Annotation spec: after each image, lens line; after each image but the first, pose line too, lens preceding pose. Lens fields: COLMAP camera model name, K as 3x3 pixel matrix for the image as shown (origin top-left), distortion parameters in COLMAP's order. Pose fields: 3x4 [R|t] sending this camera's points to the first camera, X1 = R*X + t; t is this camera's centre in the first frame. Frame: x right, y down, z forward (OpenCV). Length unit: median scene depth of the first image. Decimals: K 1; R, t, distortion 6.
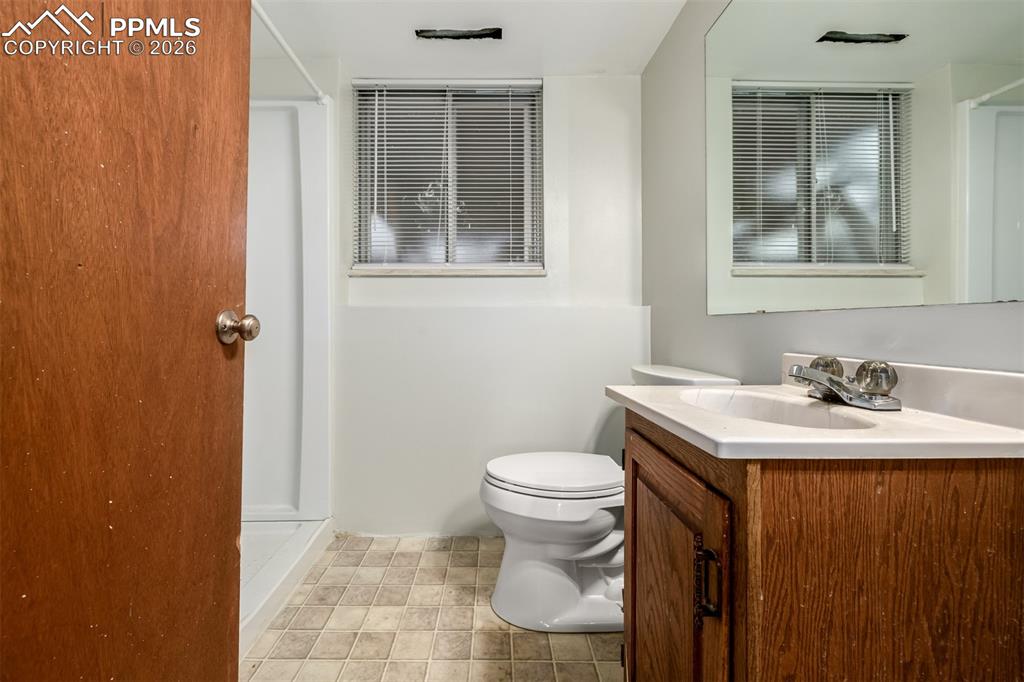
lens RADIAL K [[441.4, 0, 478.5], [0, 441.4, 326.4], [0, 0, 1]] dist [-0.000498, 0.000773]
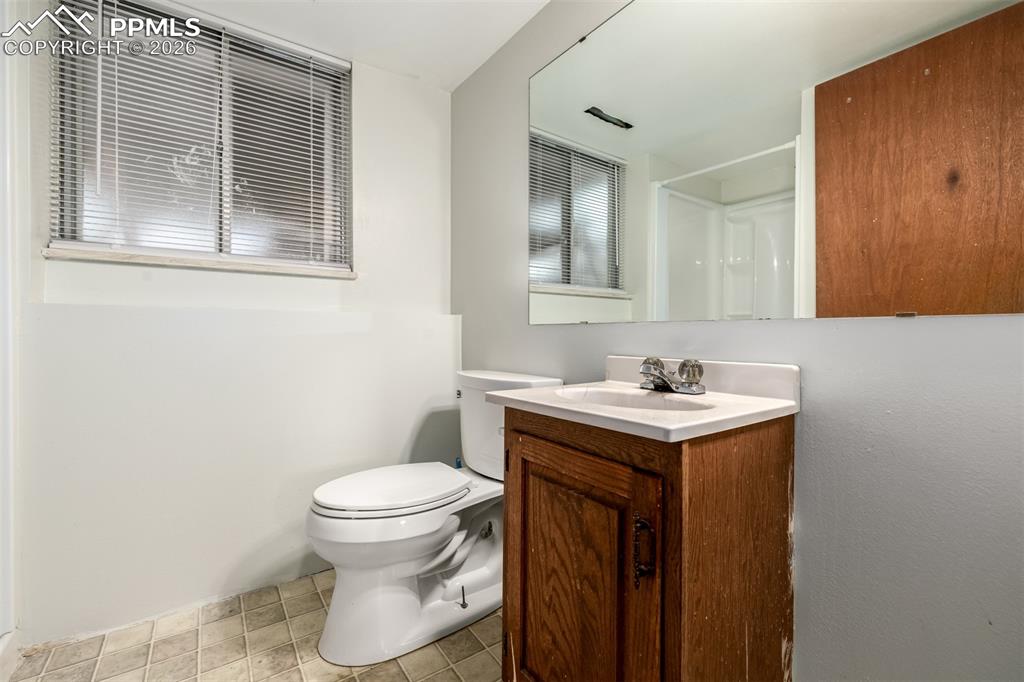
lens RADIAL K [[441.4, 0, 510.4], [0, 441.4, 339.3], [0, 0, 1]] dist [-0.000498, 0.000773]
pose [[0.813754, -0.005109, 0.581187, -0.164525], [-0.002047, 0.999930, 0.011656, -0.000301], [-0.581206, -0.010675, 0.813686, 0.083211]]
